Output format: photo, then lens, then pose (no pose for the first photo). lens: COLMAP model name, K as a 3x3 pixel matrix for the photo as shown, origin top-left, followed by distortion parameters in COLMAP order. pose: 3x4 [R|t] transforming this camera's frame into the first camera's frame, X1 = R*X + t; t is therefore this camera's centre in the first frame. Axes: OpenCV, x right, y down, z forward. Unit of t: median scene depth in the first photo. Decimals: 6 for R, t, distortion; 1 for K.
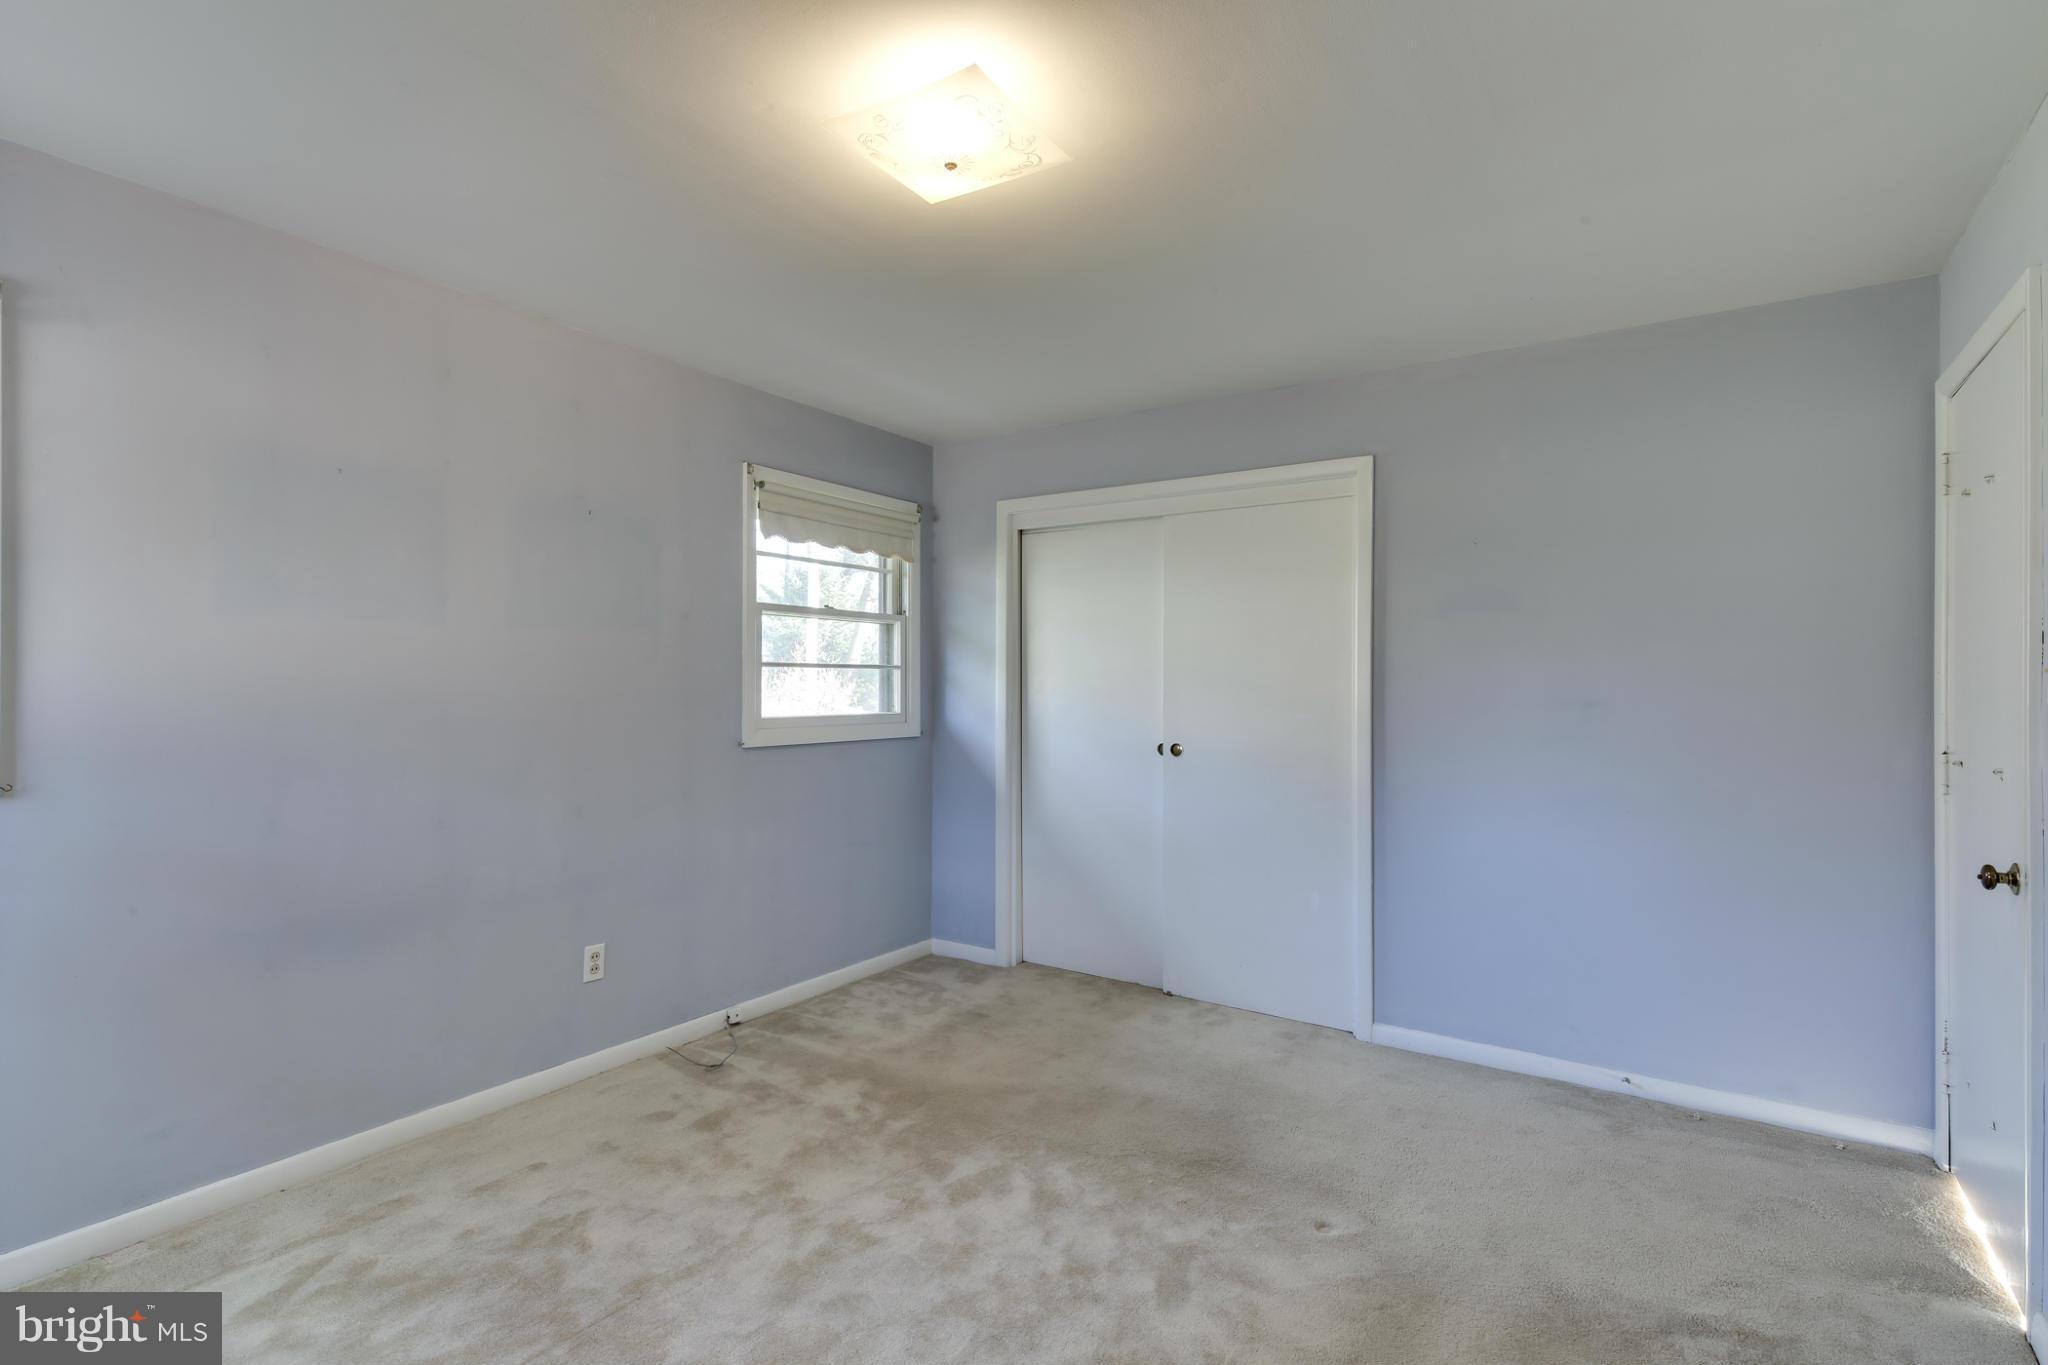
lens RADIAL K [[988.2, 0, 1023.1], [0, 988.2, 690.8], [0, 0, 1]] dist [0.031699, -0.014181]
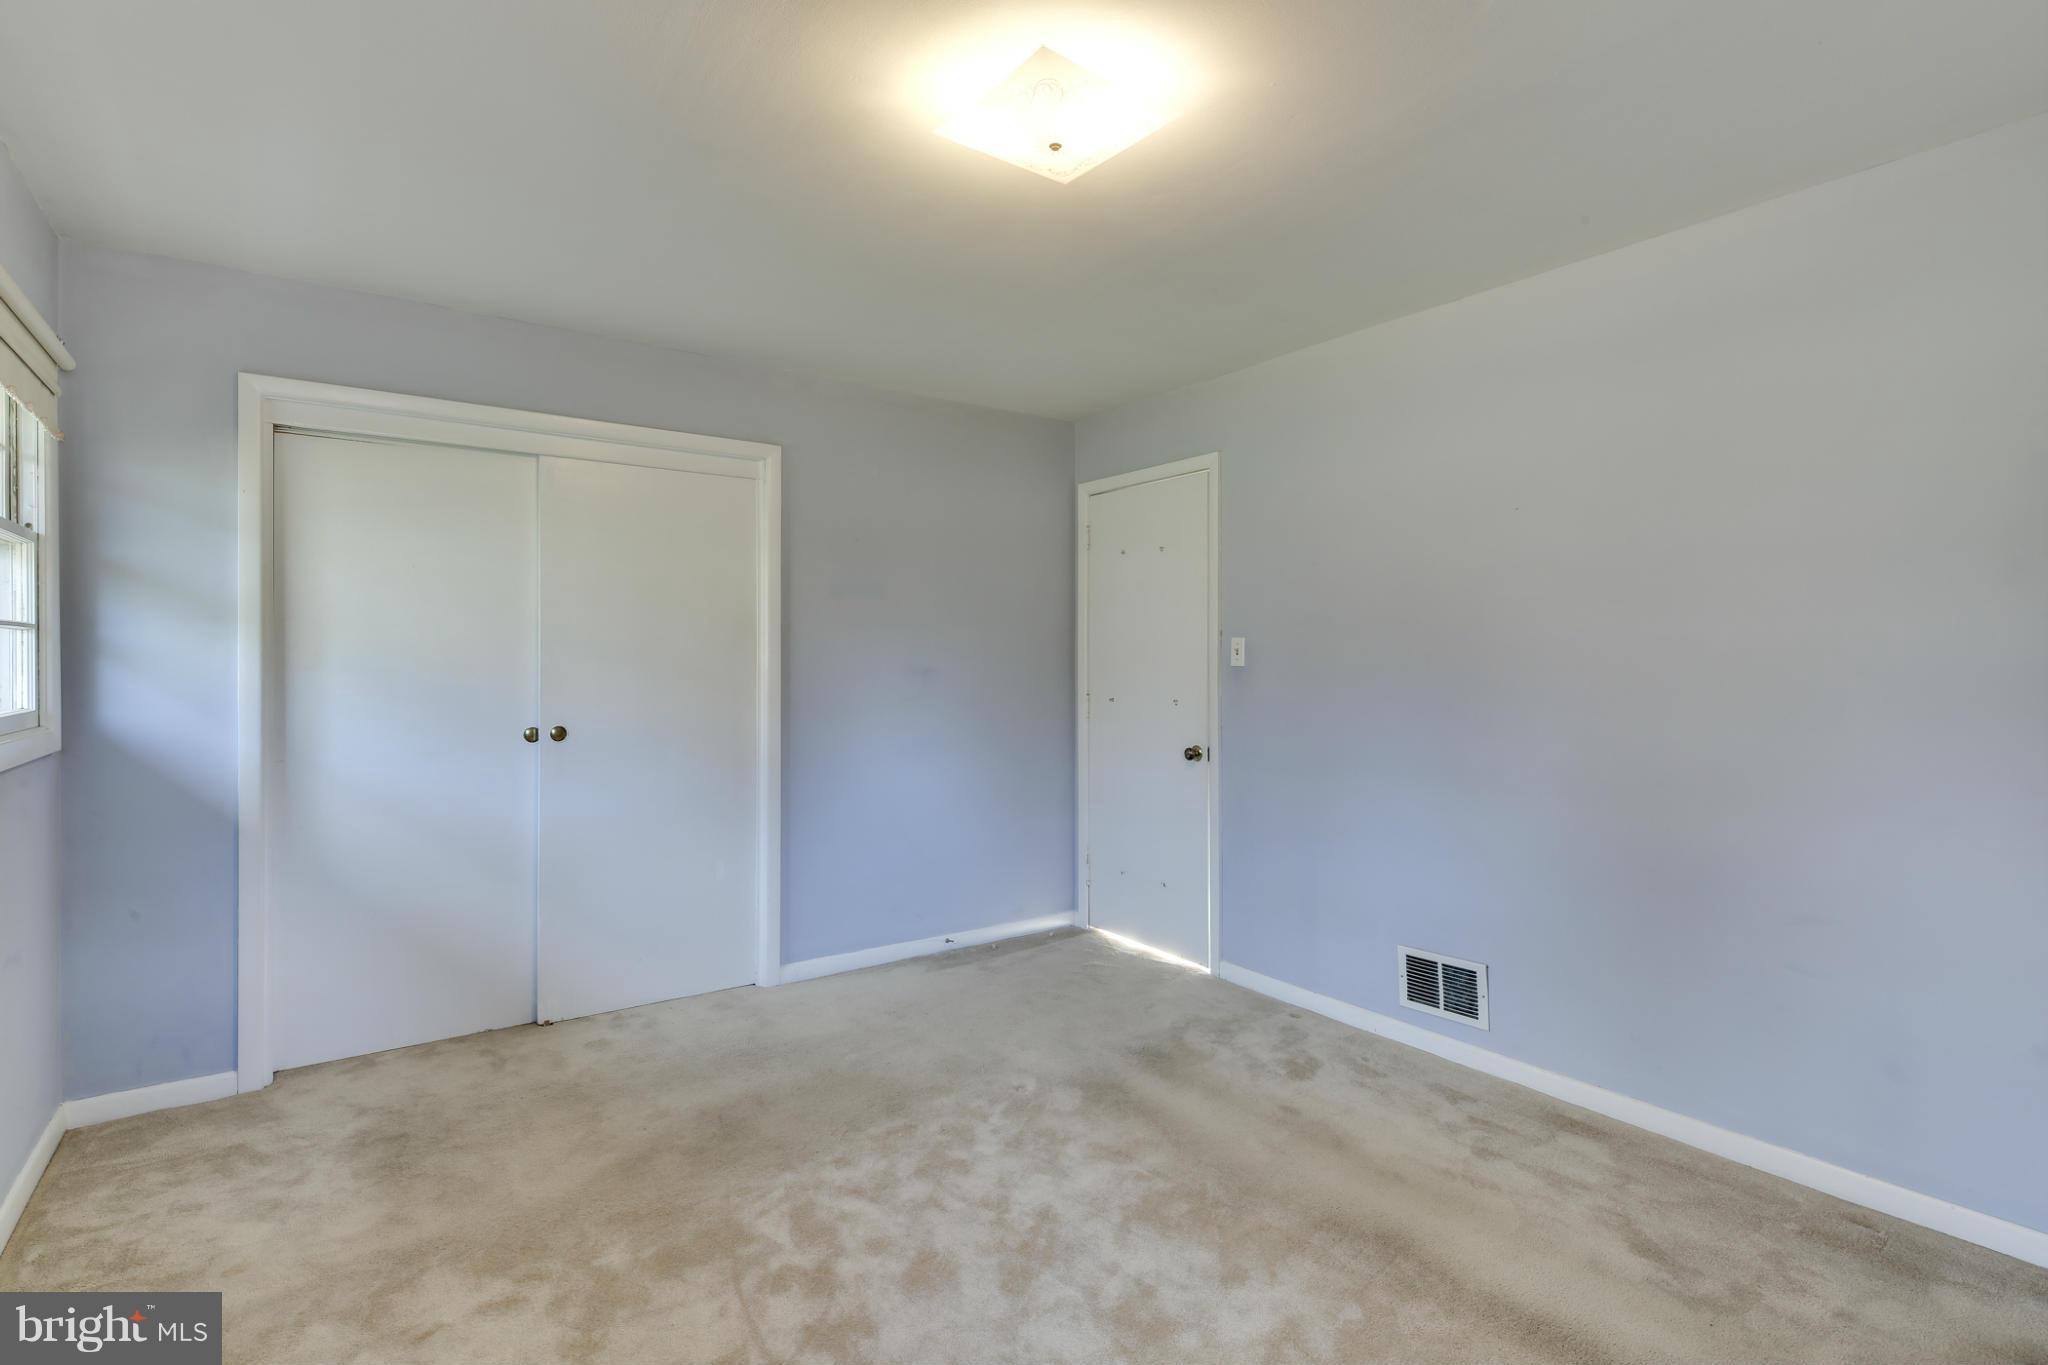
lens RADIAL K [[992.1, 0, 1028.6], [0, 992.1, 658.6], [0, 0, 1]] dist [0.030637, -0.014471]
pose [[0.350046, -0.007604, 0.936702, -0.519461], [0.004581, 0.999969, 0.006406, -0.008534], [-0.936721, 0.002049, 0.350070, 0.325722]]
